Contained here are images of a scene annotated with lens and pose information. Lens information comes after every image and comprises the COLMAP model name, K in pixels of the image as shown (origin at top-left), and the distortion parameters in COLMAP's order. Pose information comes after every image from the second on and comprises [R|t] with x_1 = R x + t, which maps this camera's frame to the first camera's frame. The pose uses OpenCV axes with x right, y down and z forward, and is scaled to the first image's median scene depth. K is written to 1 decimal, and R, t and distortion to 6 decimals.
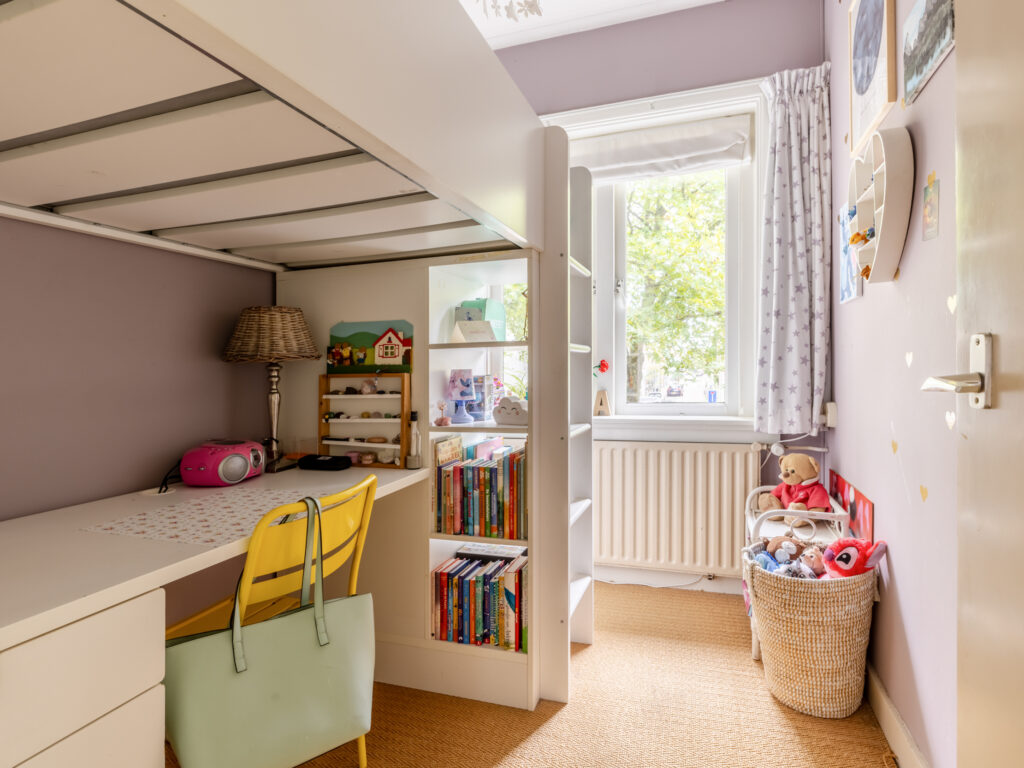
lens RADIAL K [[647.1, 0, 512.0], [0, 647.1, 384.0], [0, 0, 1]] dist [-0.002850, 0.000716]
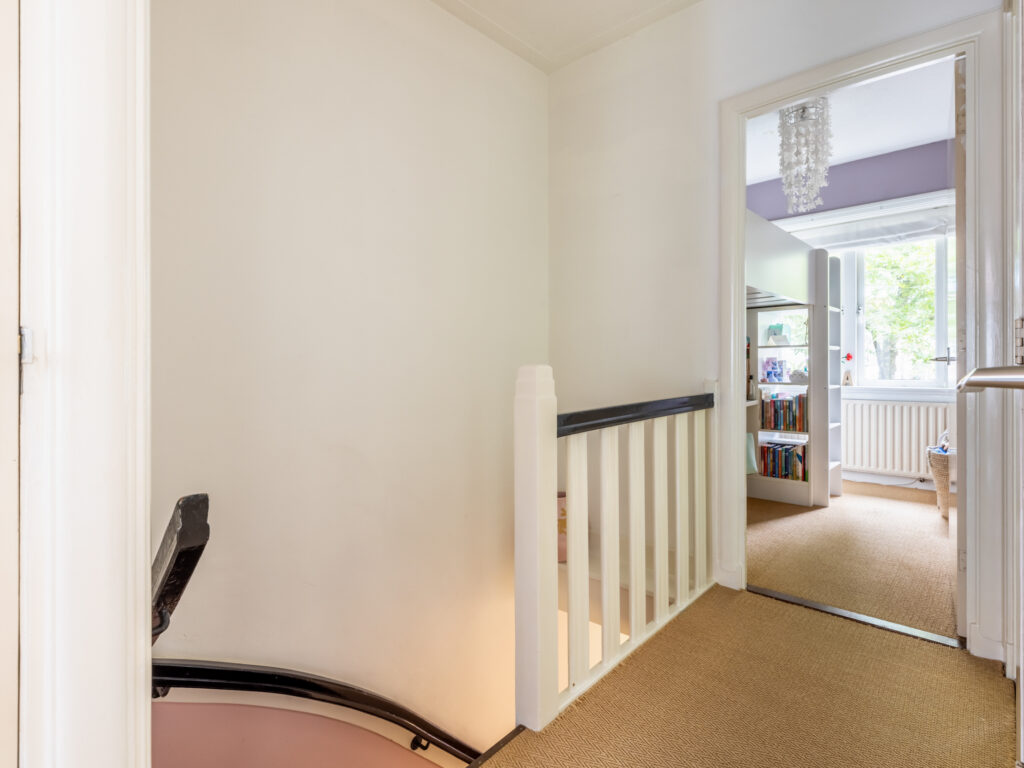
lens RADIAL K [[540.9, 0, 510.1], [0, 540.9, 351.7], [0, 0, 1]] dist [0.000214, -0.001221]
pose [[0.909908, 0.003167, -0.414797, -0.131367], [-0.019091, 0.999231, -0.034250, 0.039801], [0.414370, 0.039083, 0.909269, -1.091255]]
